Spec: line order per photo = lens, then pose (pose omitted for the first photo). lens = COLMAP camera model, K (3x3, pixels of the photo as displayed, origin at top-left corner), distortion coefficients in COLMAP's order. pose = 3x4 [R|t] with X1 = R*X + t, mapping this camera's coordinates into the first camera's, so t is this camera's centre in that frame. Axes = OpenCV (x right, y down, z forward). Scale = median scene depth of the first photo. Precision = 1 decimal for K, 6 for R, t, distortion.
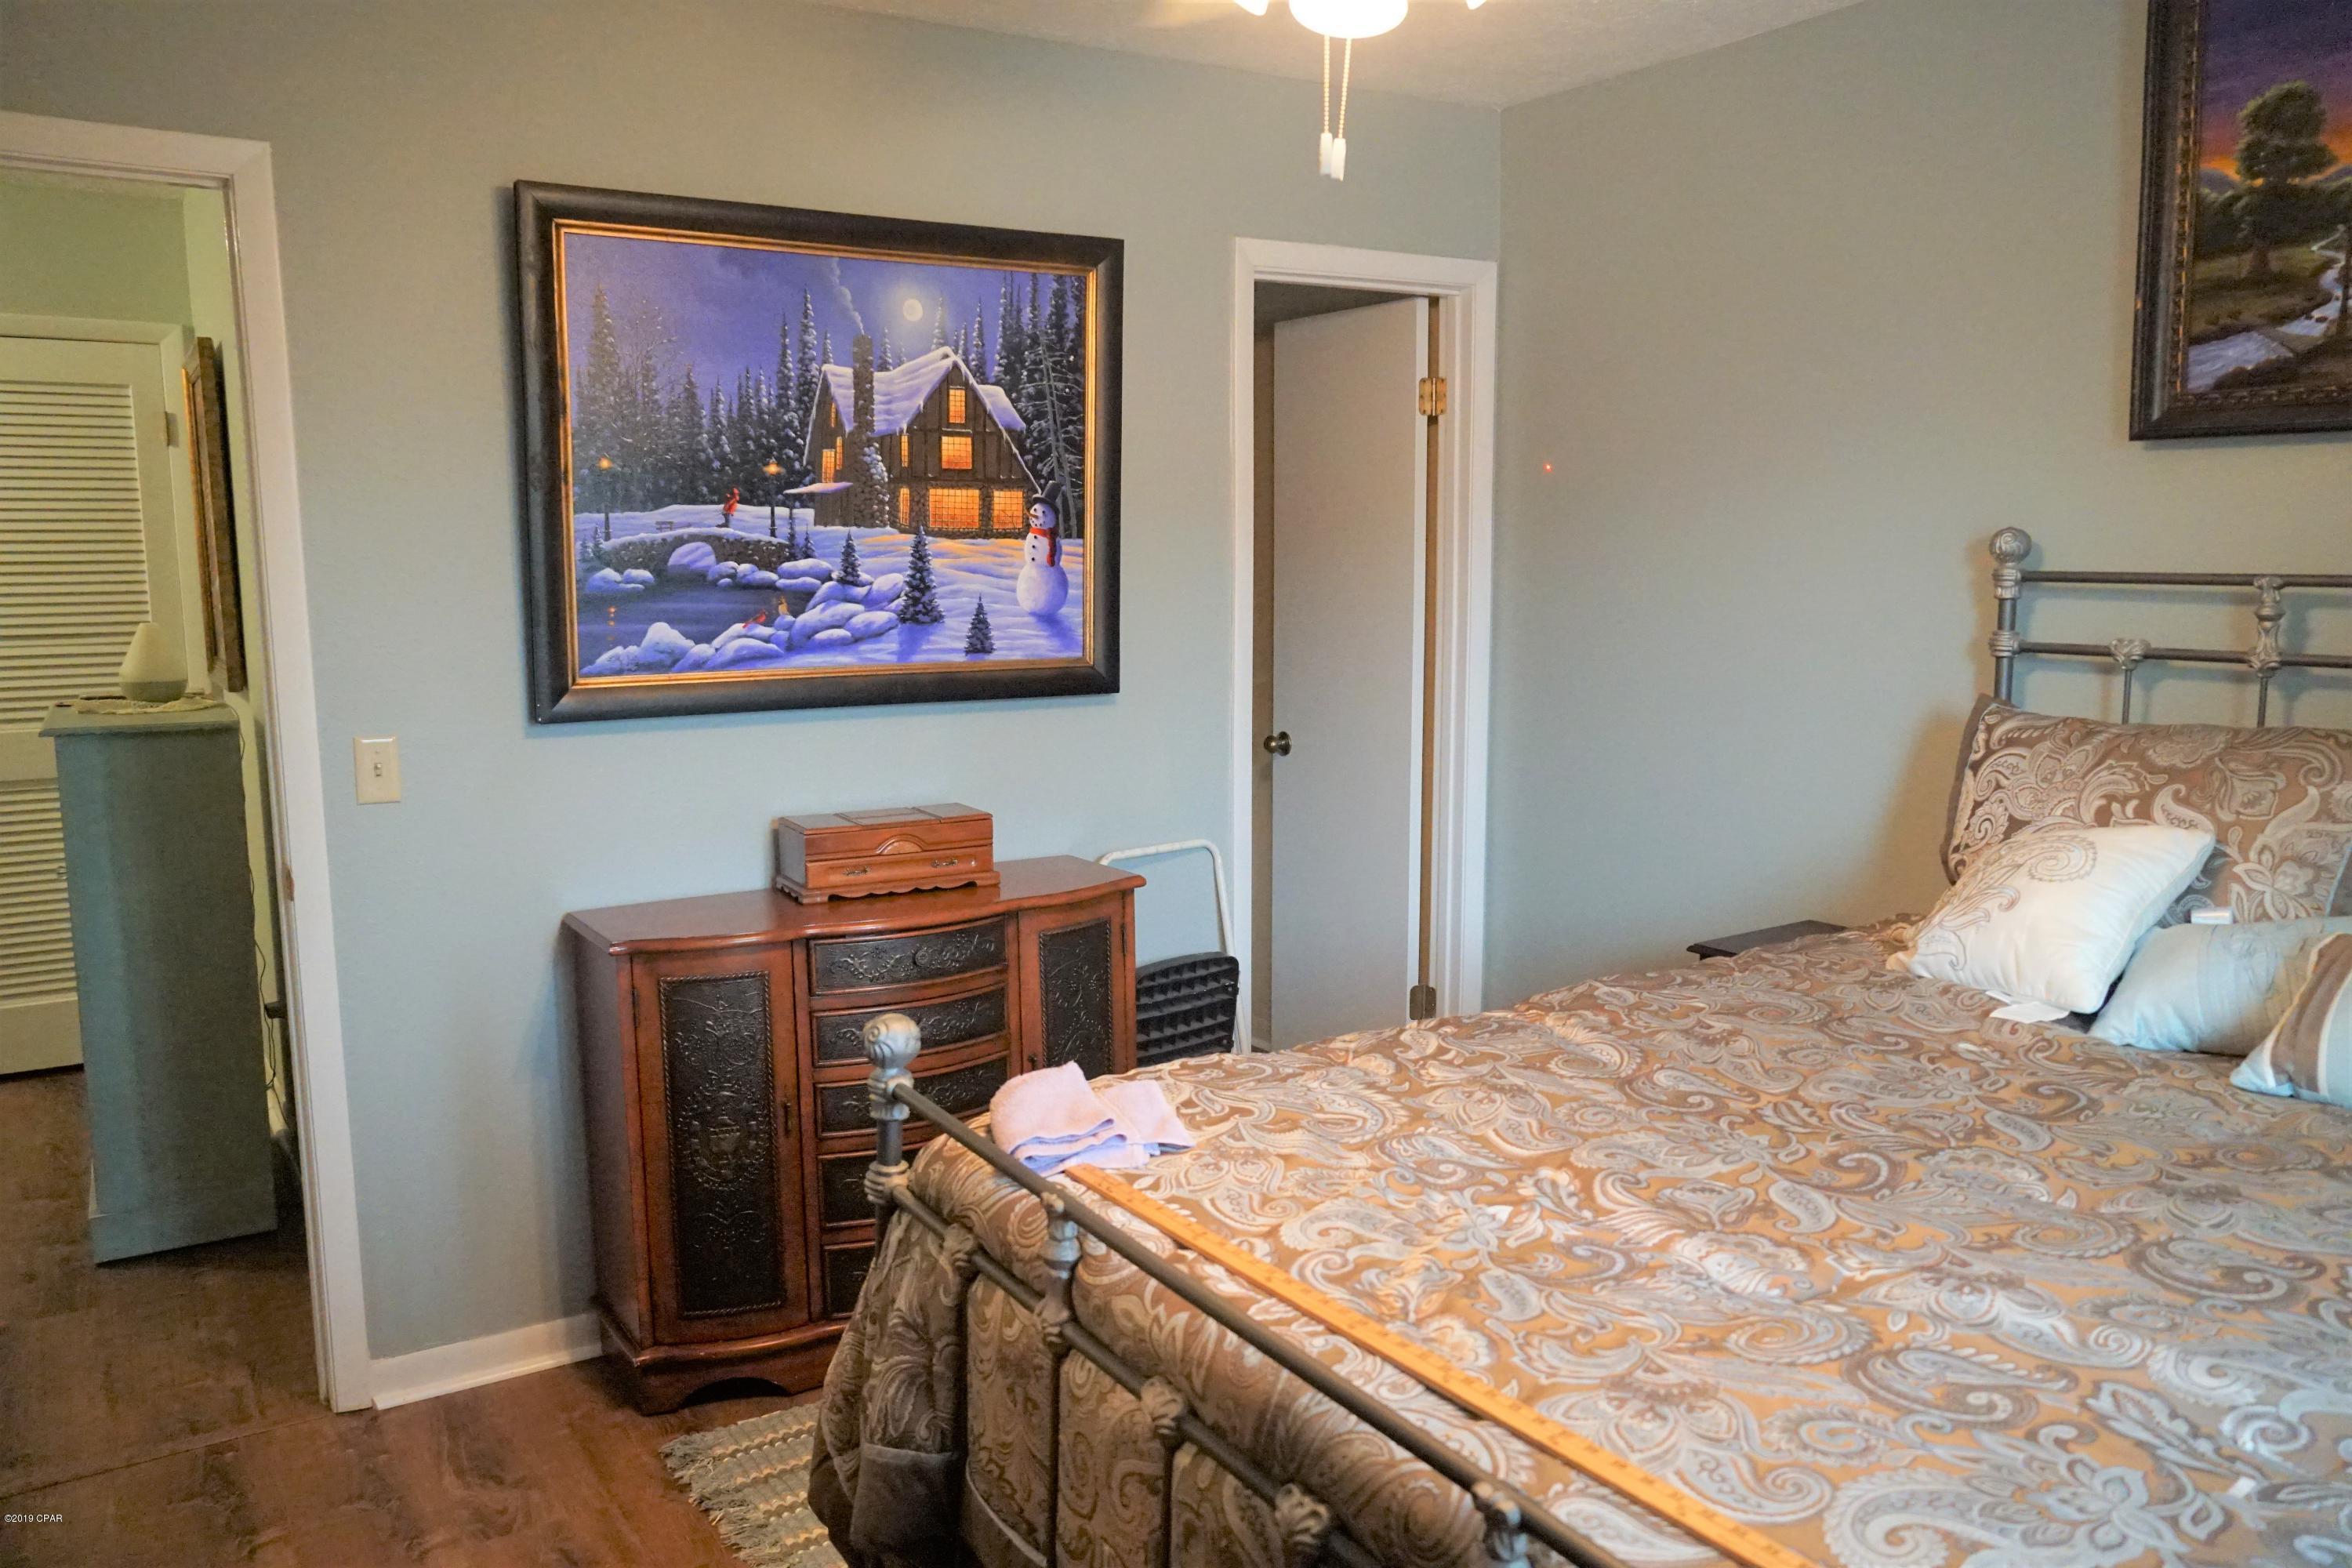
lens RADIAL K [[1763.0, 0, 1176.0], [0, 1763.0, 784.0], [0, 0, 1]] dist [-0.049026, 0.060212]
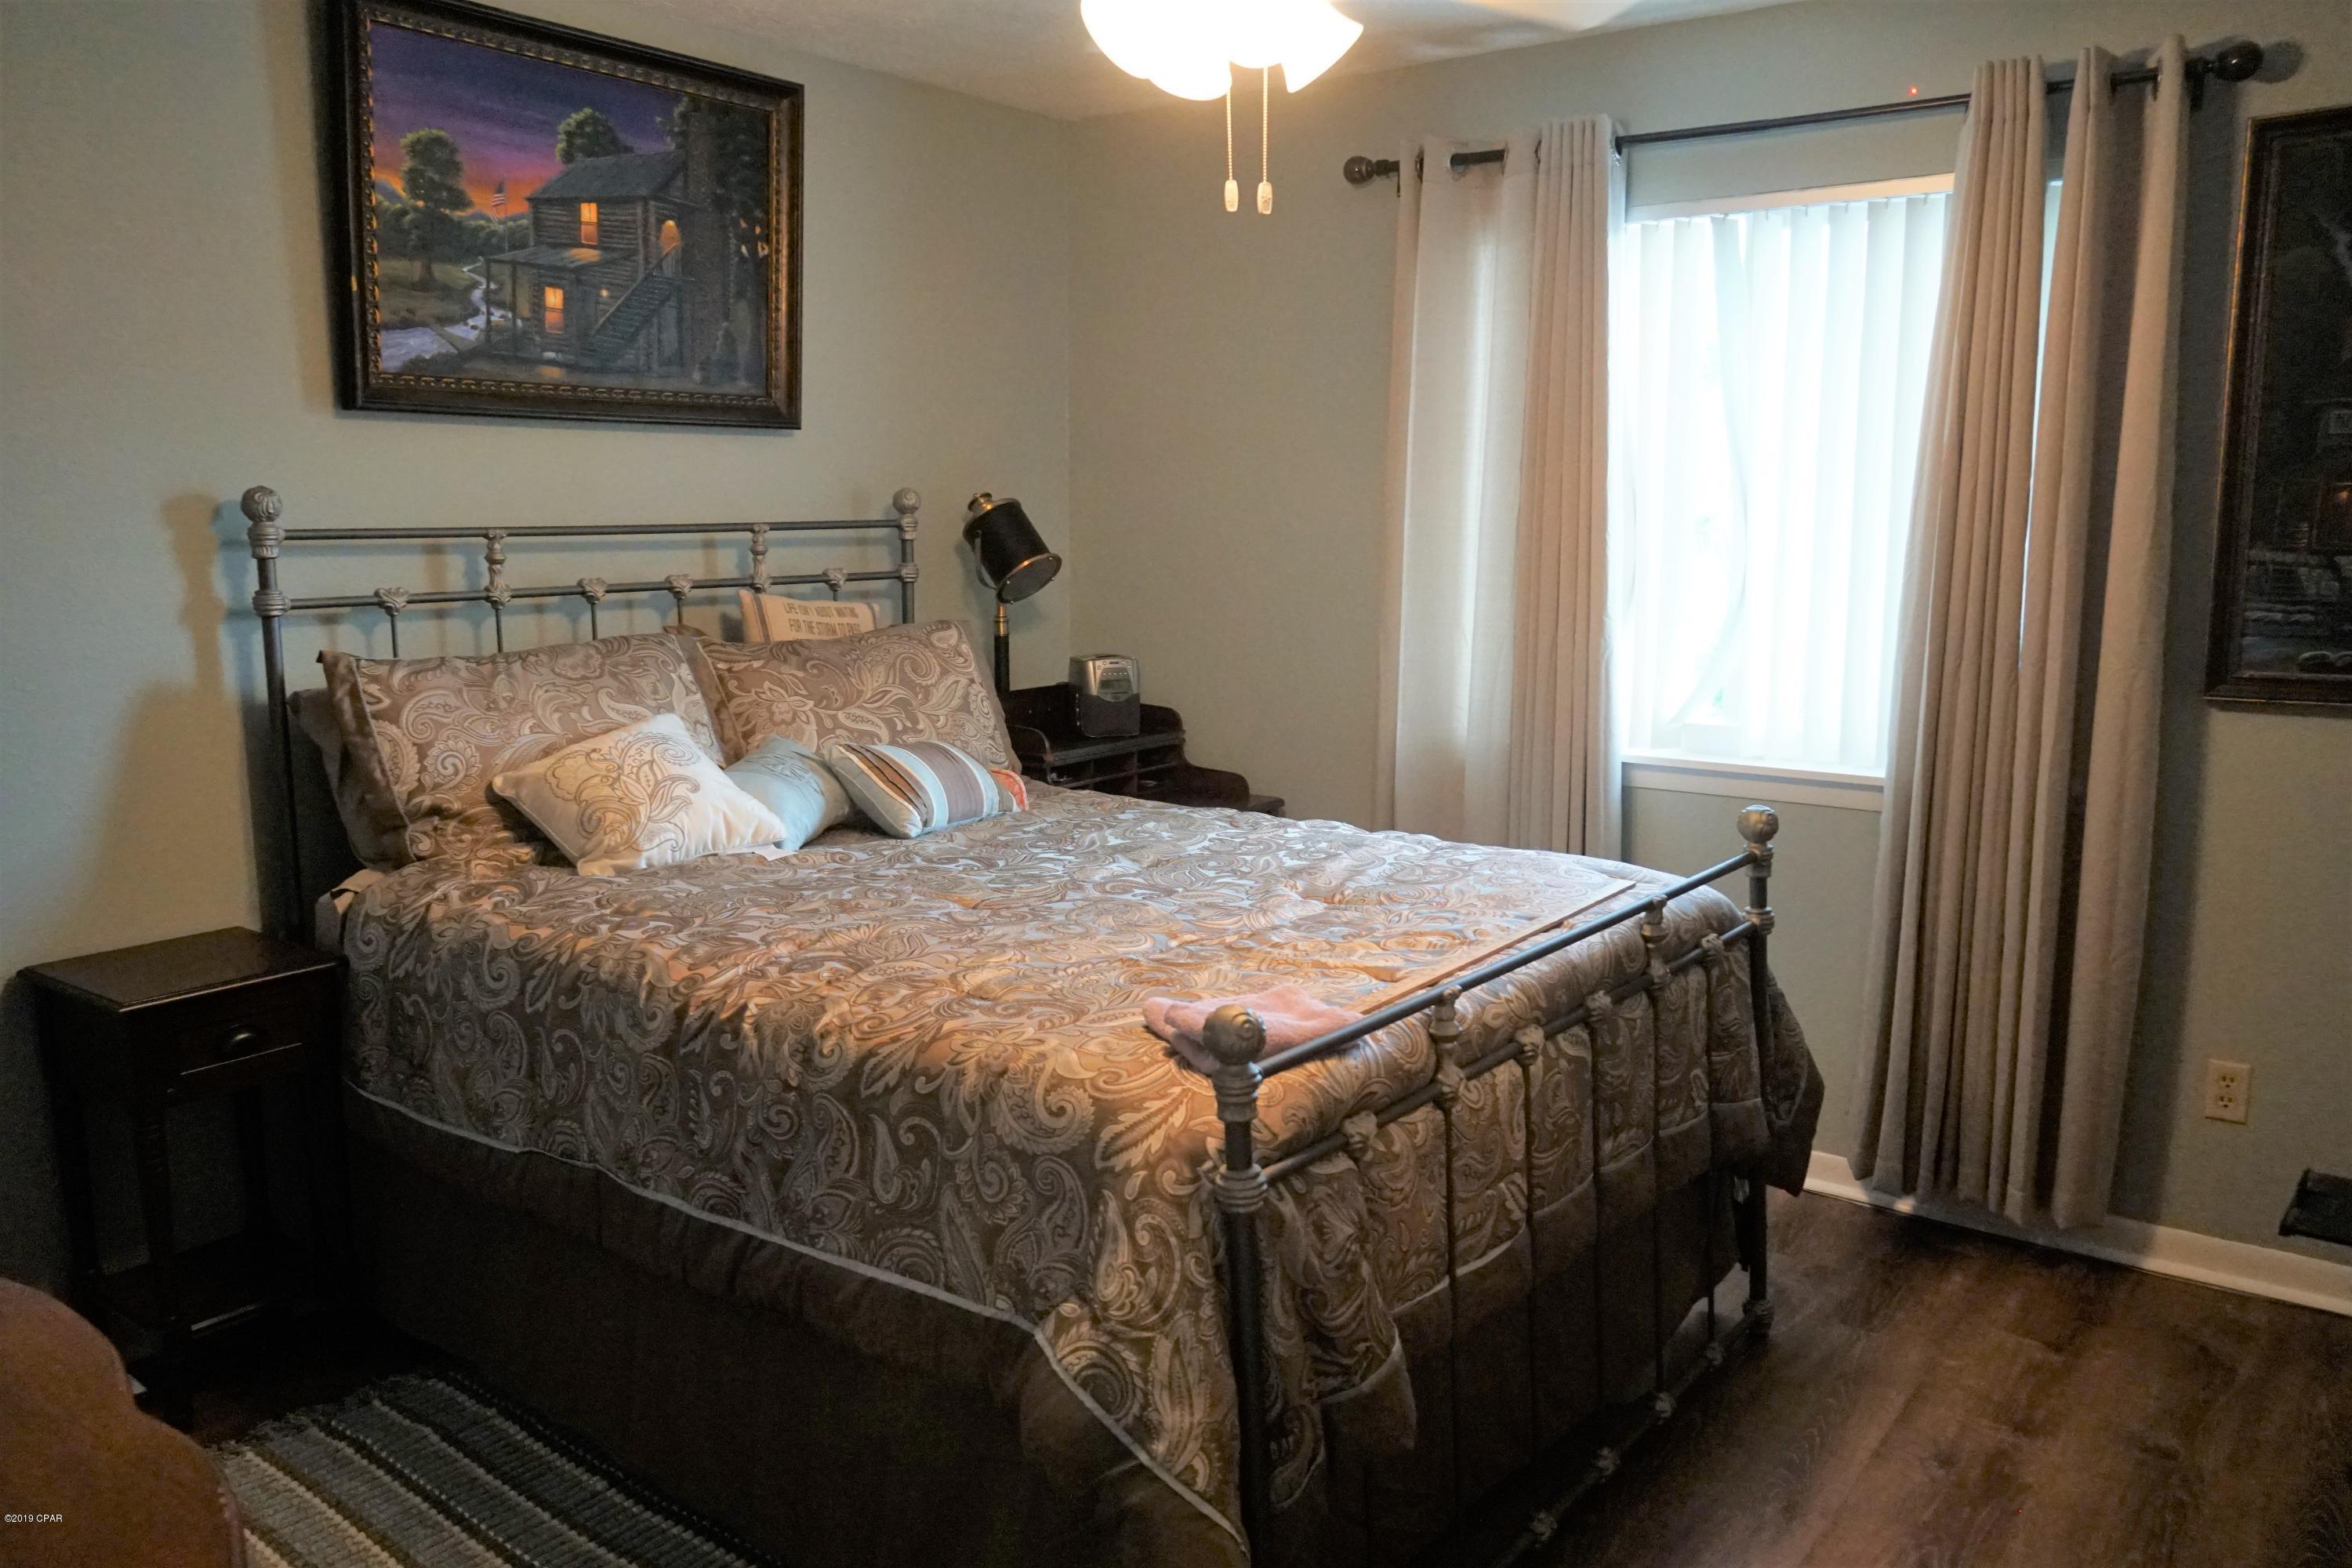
lens RADIAL K [[1763.0, 0, 1176.0], [0, 1763.0, 784.0], [0, 0, 1]] dist [-0.049026, 0.060212]
pose [[-0.374152, -0.141259, 0.916546, -0.745549], [0.130483, 0.970480, 0.202837, -0.132360], [-0.918142, 0.195485, -0.344676, 1.020763]]
